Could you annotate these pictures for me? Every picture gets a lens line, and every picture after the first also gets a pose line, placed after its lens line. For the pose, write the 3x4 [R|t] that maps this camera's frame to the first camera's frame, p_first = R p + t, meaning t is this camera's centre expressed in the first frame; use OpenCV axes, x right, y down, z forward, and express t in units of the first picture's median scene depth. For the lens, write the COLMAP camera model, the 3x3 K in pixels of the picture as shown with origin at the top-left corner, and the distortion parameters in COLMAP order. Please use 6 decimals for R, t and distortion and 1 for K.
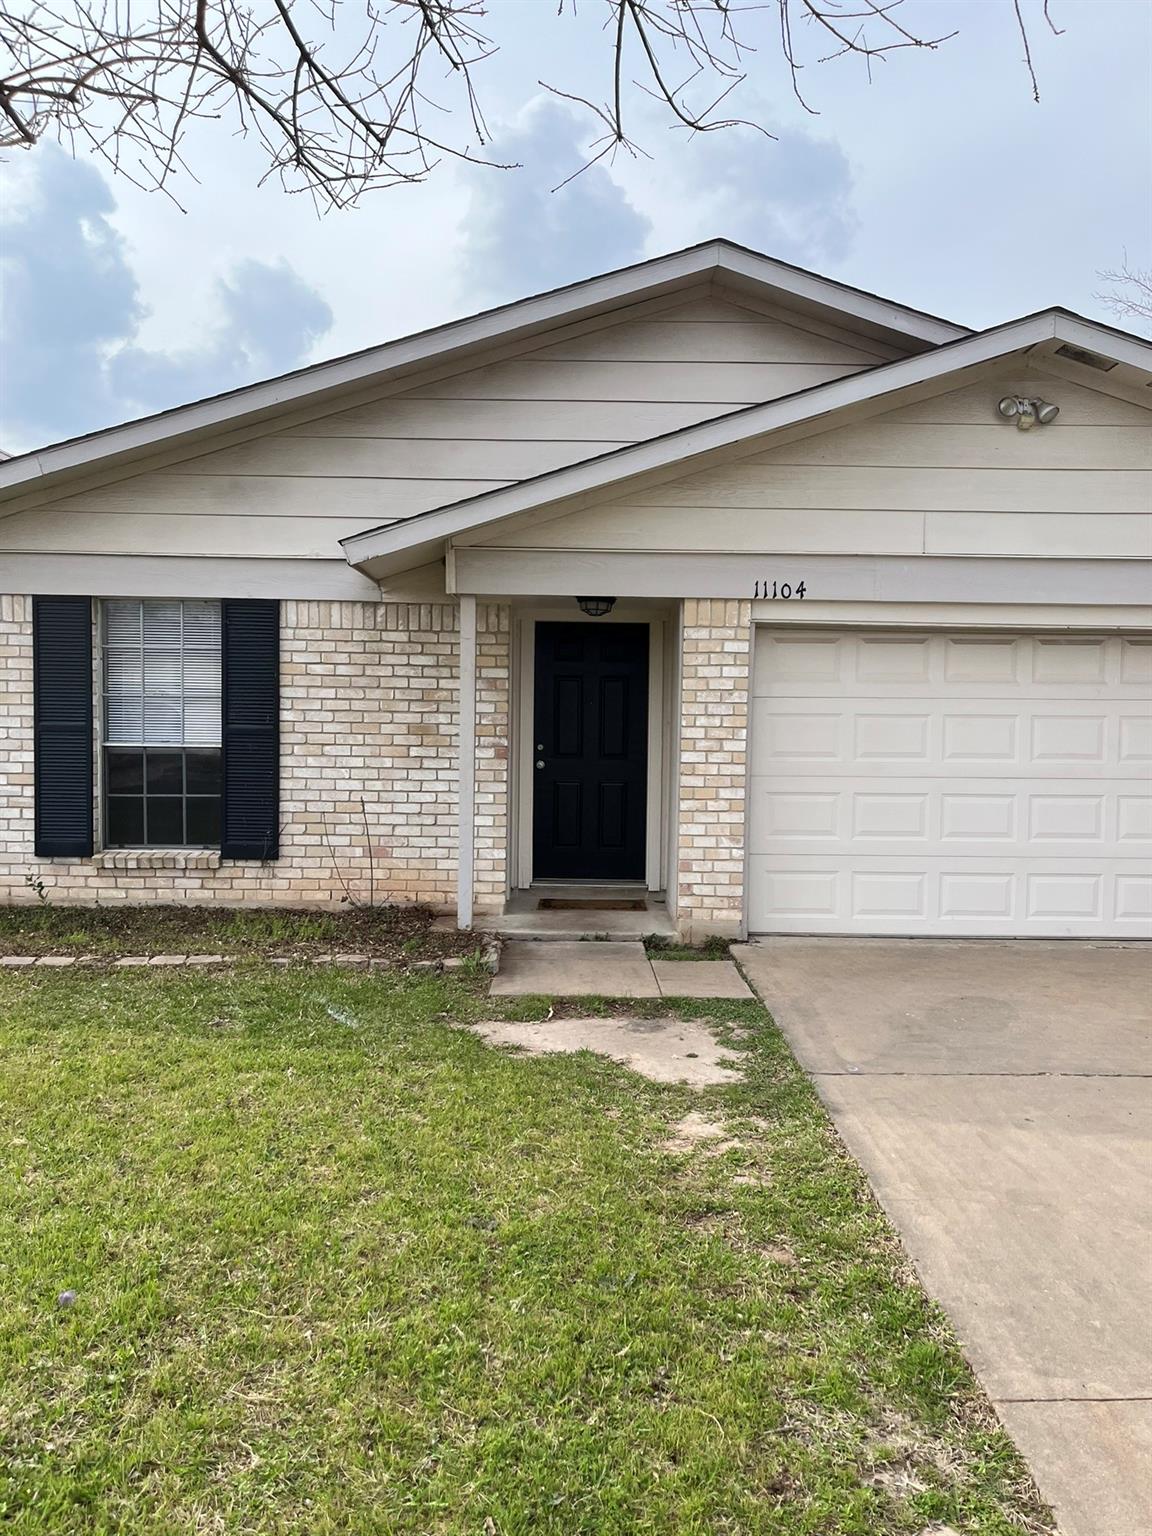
lens RADIAL K [[1162.9, 0, 582.1], [0, 1162.9, 778.5], [0, 0, 1]] dist [0.068484, -0.092995]
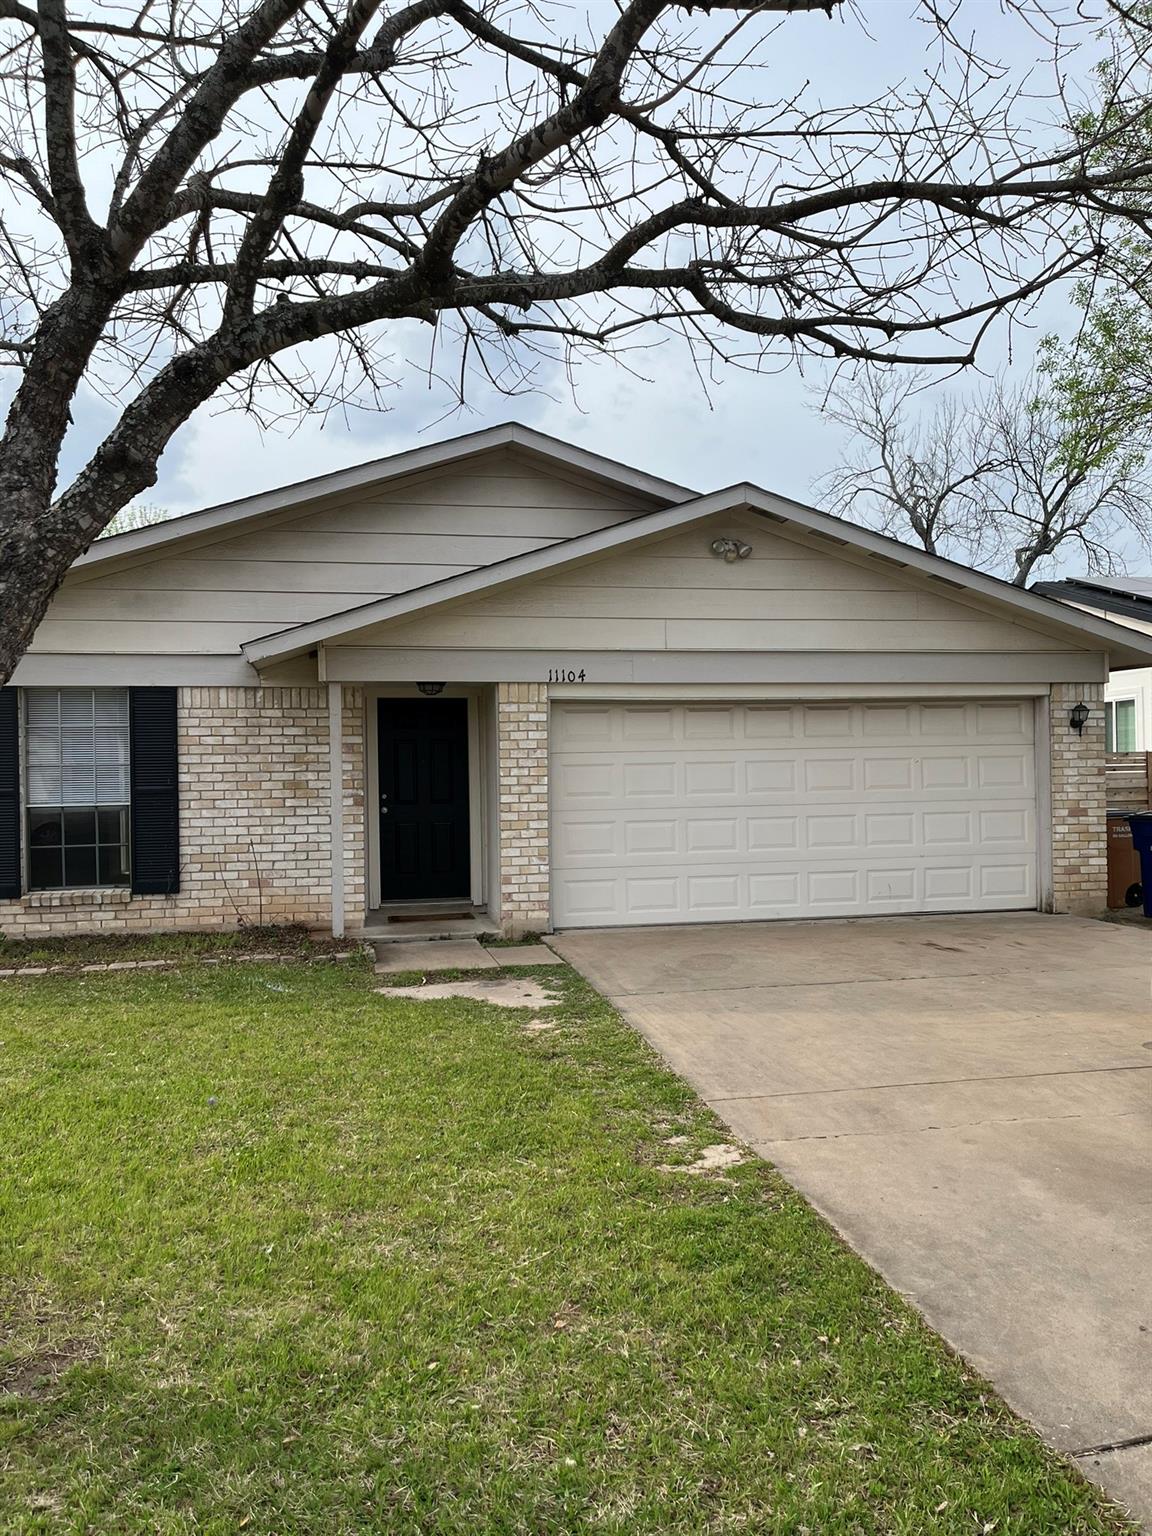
lens RADIAL K [[1149.9, 0, 574.3], [0, 1149.9, 769.4], [0, 0, 1]] dist [0.084368, -0.108401]
pose [[0.981949, -0.029425, 0.186841, -0.077096], [0.039378, 0.997984, -0.049781, 0.016767], [-0.185000, 0.056240, 0.981128, -0.319536]]
